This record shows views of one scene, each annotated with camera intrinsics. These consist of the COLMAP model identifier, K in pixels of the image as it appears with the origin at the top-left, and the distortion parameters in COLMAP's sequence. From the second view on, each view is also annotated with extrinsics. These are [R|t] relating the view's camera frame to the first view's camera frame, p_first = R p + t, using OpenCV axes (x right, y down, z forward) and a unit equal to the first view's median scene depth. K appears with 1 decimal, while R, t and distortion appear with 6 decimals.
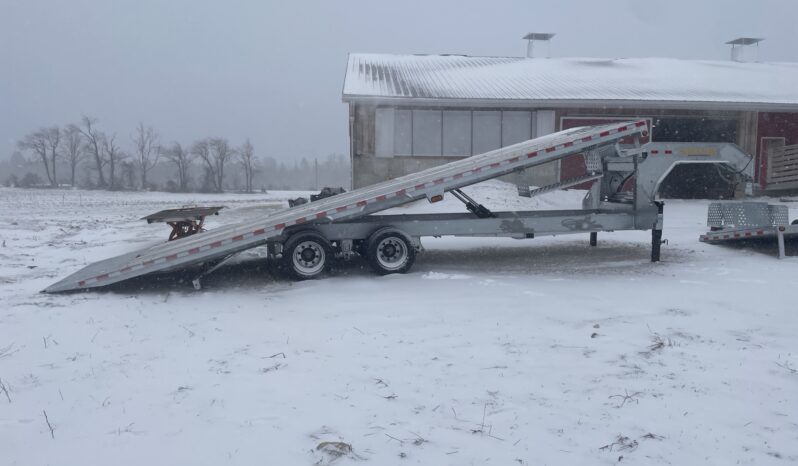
lens RADIAL K [[600.3, 0, 399.2], [0, 600.3, 233.6], [0, 0, 1]] dist [-0.002165, -0.006668]
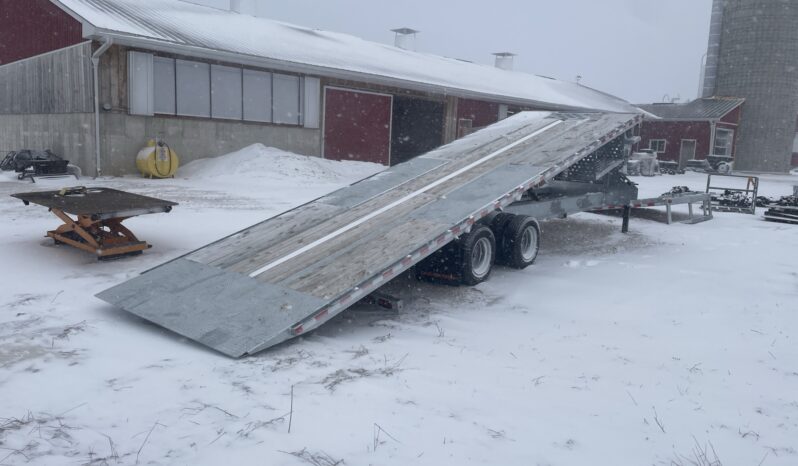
lens RADIAL K [[600.3, 0, 398.6], [0, 600.3, 234.3], [0, 0, 1]] dist [-0.002165, -0.006668]
pose [[0.759611, -0.059510, 0.647649, -0.291814], [0.016557, 0.997252, 0.072215, -0.019837], [-0.650167, -0.044133, 0.758508, 0.160535]]
